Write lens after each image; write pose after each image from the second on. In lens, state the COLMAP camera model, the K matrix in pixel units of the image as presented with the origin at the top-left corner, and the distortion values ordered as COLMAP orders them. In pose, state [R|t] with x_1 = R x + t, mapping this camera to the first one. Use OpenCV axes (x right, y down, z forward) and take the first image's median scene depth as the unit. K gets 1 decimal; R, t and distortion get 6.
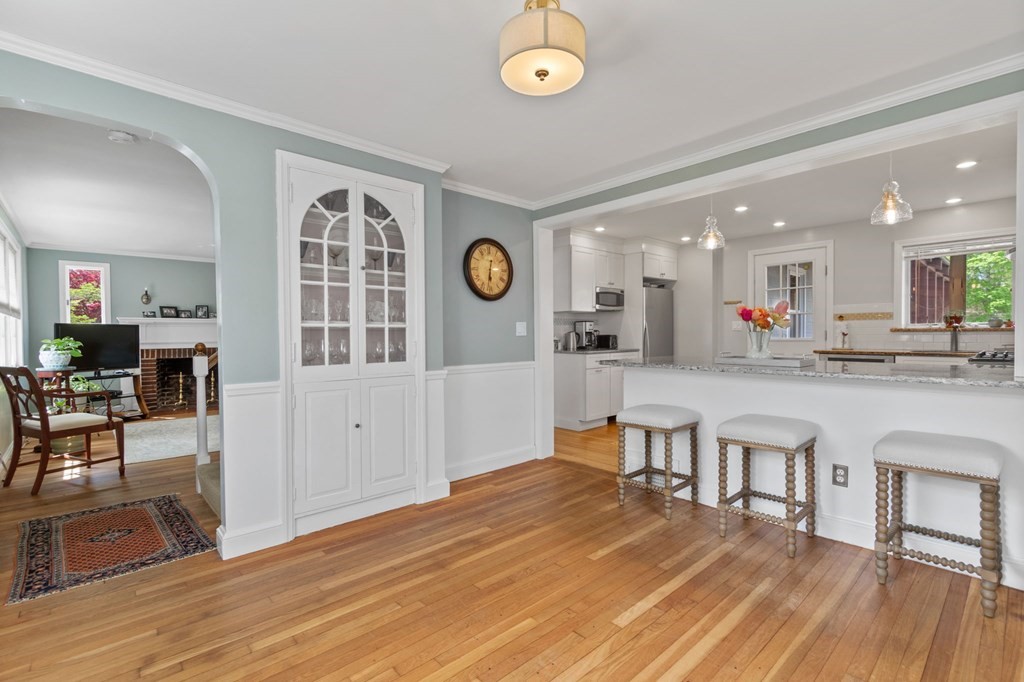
lens RADIAL K [[467.4, 0, 509.0], [0, 467.4, 341.9], [0, 0, 1]] dist [0.004575, -0.002284]
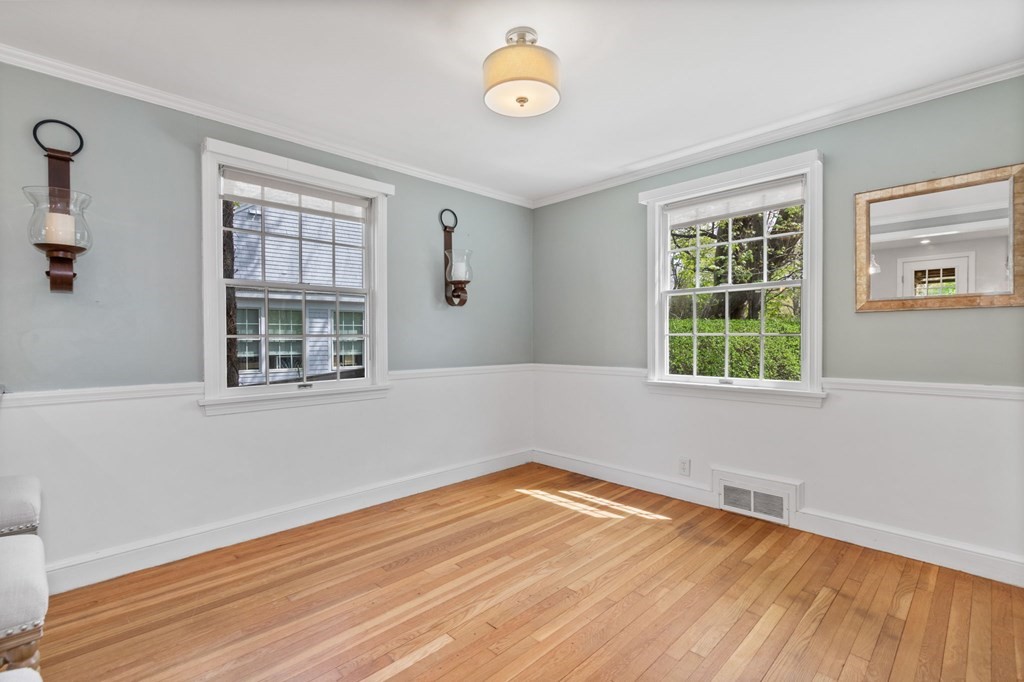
lens RADIAL K [[467.4, 0, 509.0], [0, 467.4, 341.9], [0, 0, 1]] dist [0.004575, -0.002284]
pose [[-0.999199, 0.011583, -0.038293, 0.042873], [0.010614, 0.999621, 0.025414, -0.008358], [0.038573, 0.024987, -0.998943, 0.601231]]
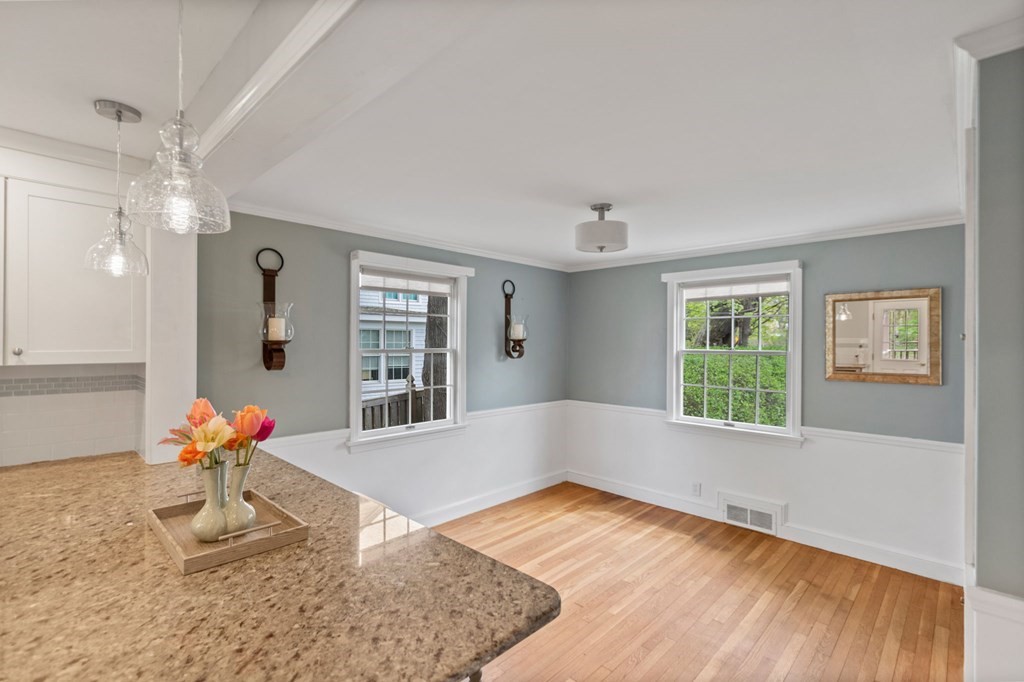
lens RADIAL K [[467.4, 0, 509.0], [0, 467.4, 341.9], [0, 0, 1]] dist [0.004575, -0.002284]
pose [[-0.998036, -0.000102, -0.062637, 0.140814], [-0.001121, 0.999868, 0.016228, -0.076871], [0.062627, 0.016266, -0.997904, 0.743265]]
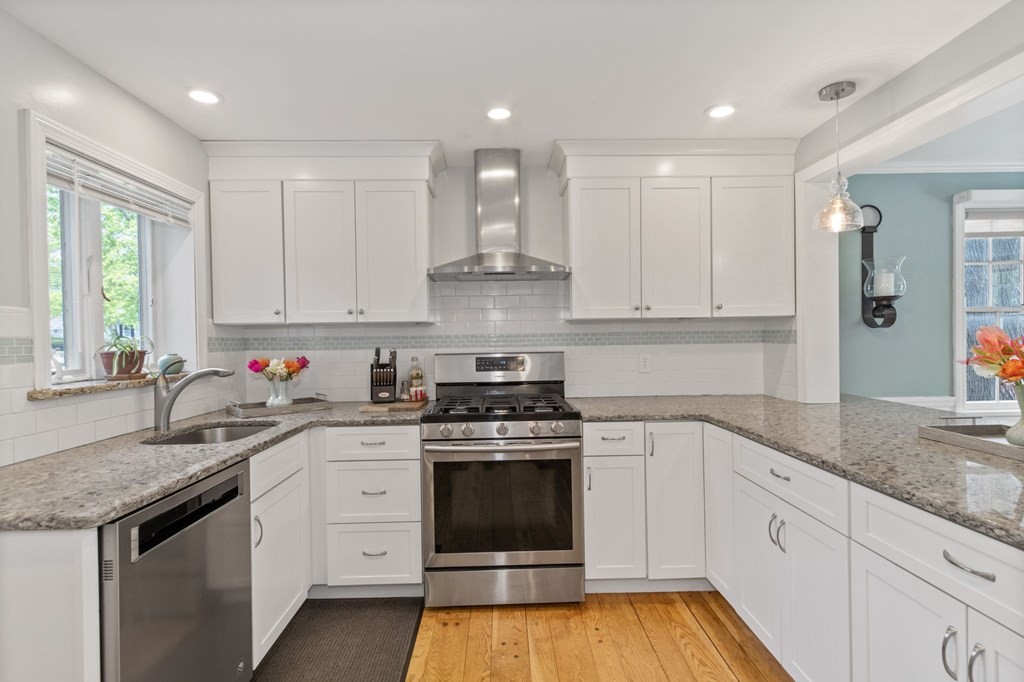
lens RADIAL K [[489.2, 0, 512.0], [0, 489.2, 341.0], [0, 0, 1]] dist [0.003873, 0.000345]
pose [[-0.750684, 0.013063, 0.660532, 0.302121], [0.032957, 0.999300, 0.017692, -0.047121], [-0.659839, 0.035050, -0.750589, 0.864598]]
